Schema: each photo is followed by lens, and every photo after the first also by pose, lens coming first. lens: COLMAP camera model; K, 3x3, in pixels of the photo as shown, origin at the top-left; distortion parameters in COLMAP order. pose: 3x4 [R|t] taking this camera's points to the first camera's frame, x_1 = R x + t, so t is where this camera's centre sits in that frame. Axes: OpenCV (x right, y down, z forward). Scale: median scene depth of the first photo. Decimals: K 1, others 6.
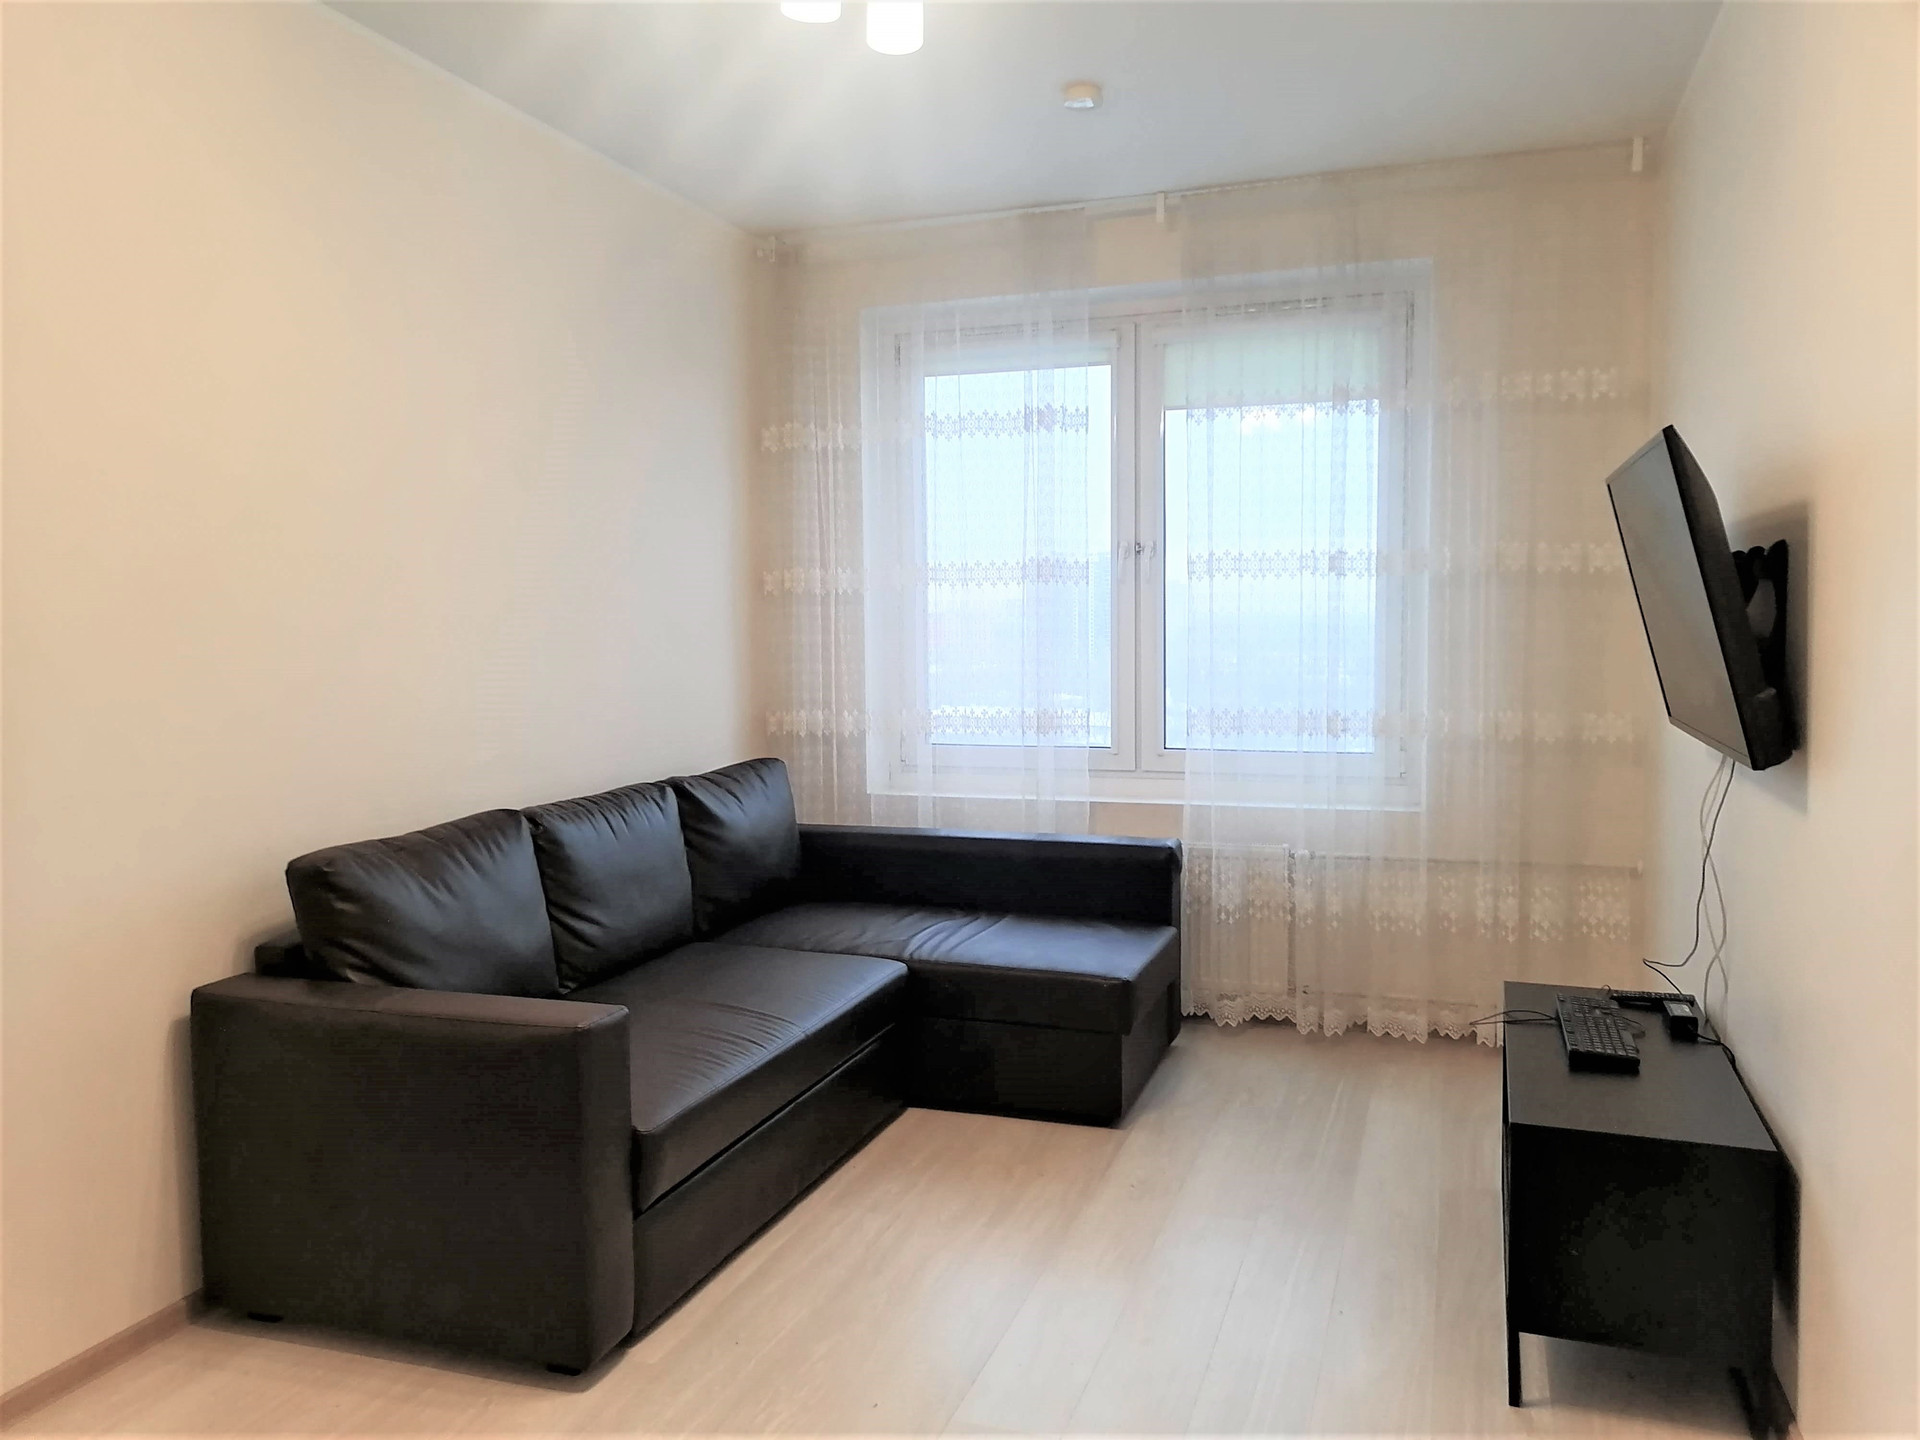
lens RADIAL K [[1459.8, 0, 966.7], [0, 1459.8, 716.8], [0, 0, 1]] dist [0.061396, -0.016316]
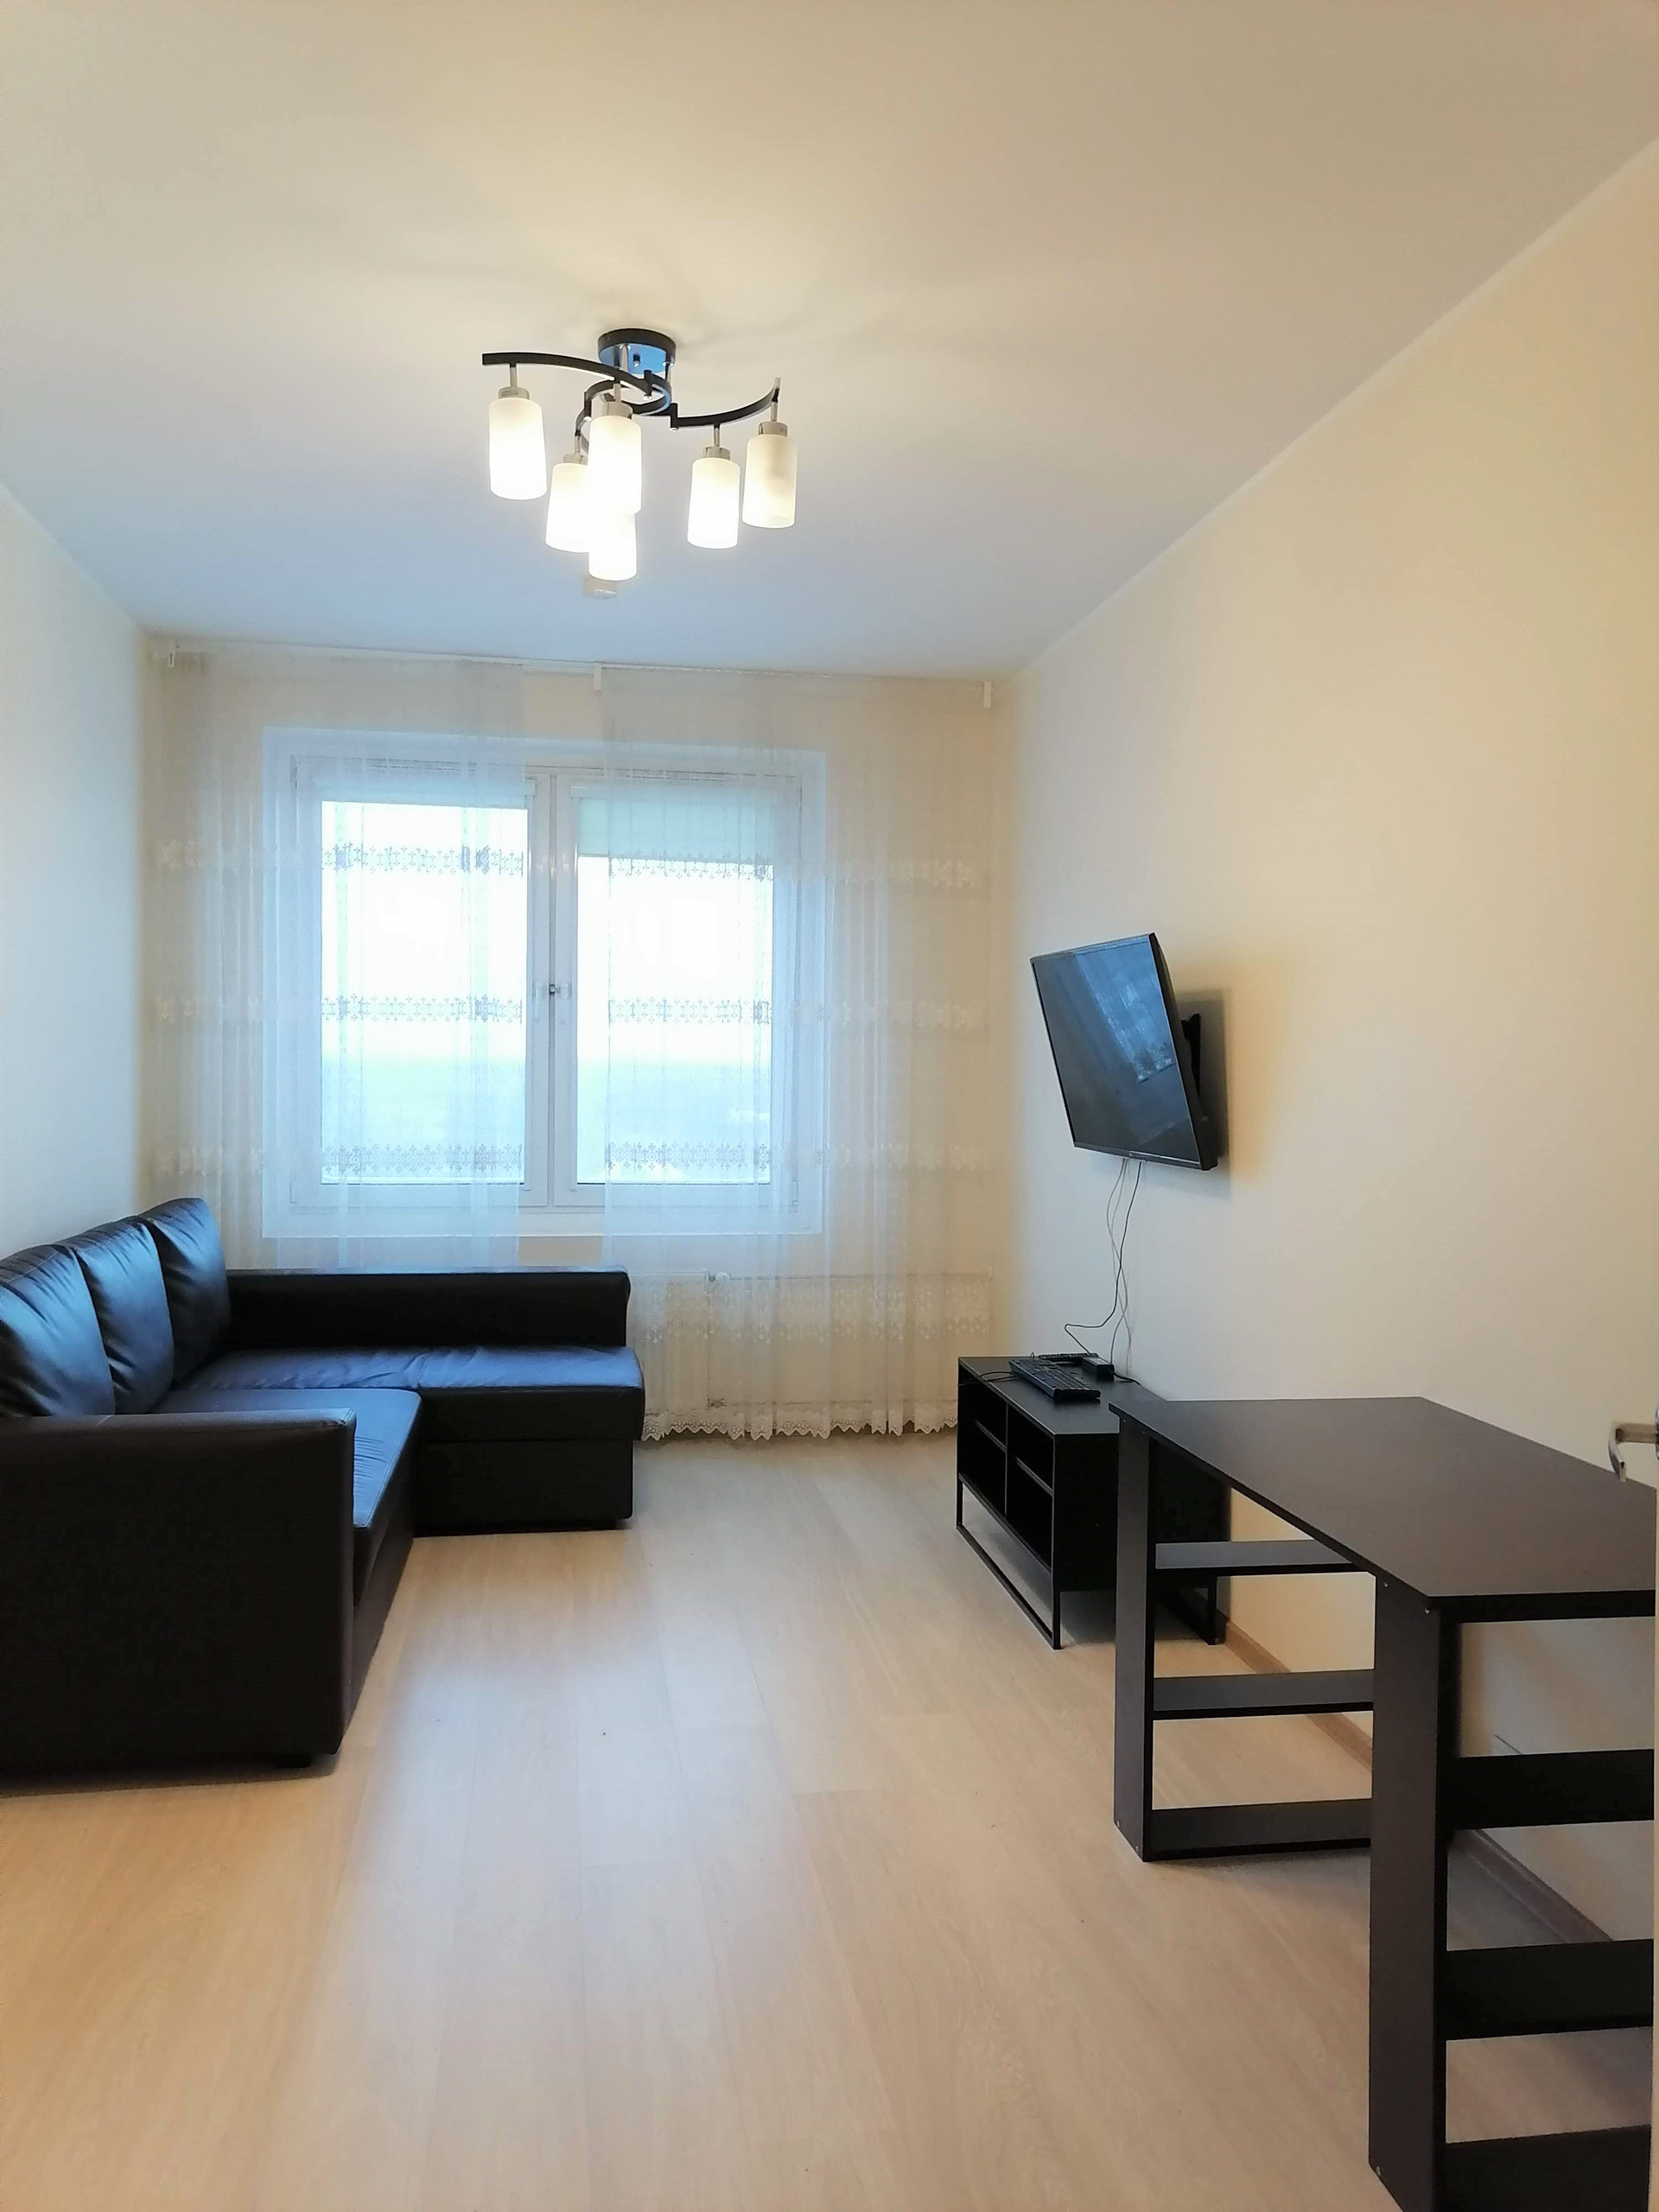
lens RADIAL K [[1681.8, 0, 820.2], [0, 1681.8, 1105.3], [0, 0, 1]] dist [0.061396, -0.016316]
pose [[0.879914, 0.009456, 0.475038, -0.297993], [0.012519, 0.998993, -0.043074, 0.020995], [-0.474967, 0.043848, 0.878910, -0.139794]]
